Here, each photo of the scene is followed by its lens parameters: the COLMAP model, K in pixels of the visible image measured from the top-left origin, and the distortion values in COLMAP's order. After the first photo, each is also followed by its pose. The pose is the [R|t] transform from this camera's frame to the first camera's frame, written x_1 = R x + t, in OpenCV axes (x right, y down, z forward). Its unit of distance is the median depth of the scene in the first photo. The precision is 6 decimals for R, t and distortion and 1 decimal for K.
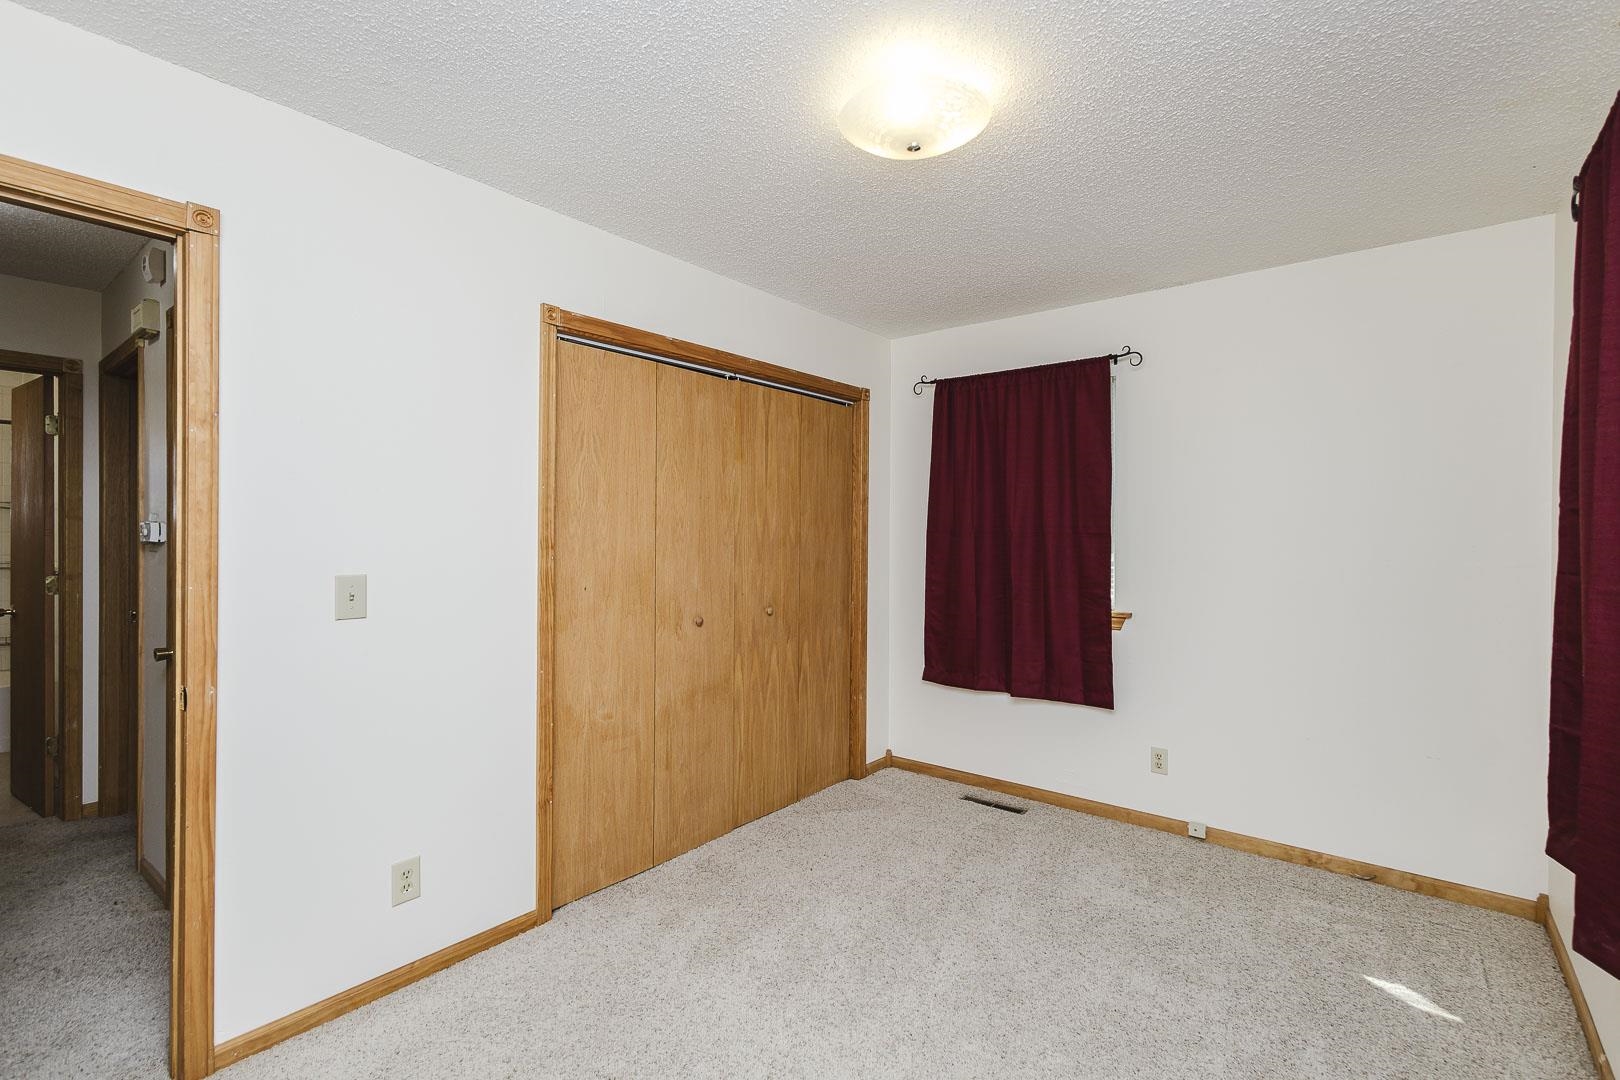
lens RADIAL K [[740.4, 0, 805.5], [0, 740.4, 535.4], [0, 0, 1]] dist [0.008630, -0.004429]
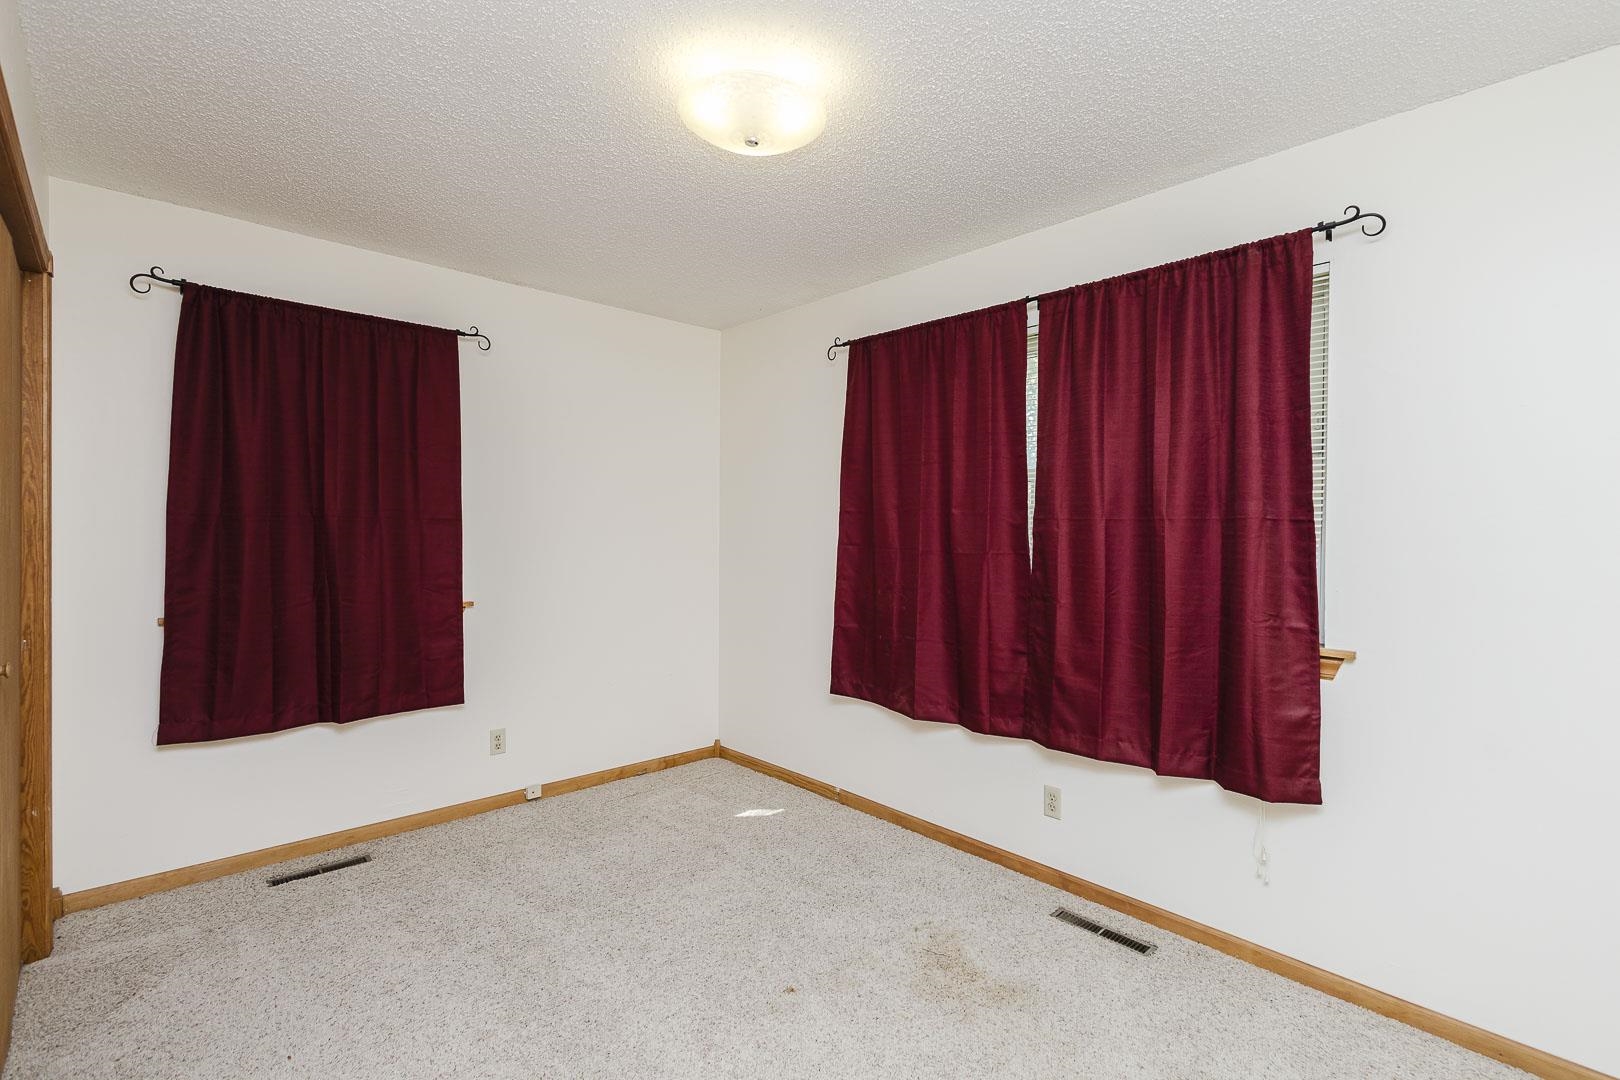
lens RADIAL K [[740.4, 0, 804.9], [0, 740.4, 540.9], [0, 0, 1]] dist [0.008630, -0.004429]
pose [[0.150514, -0.015540, 0.988486, -0.460622], [-0.003148, 0.999864, 0.016198, 0.007942], [-0.988603, -0.005550, 0.150445, 0.419164]]
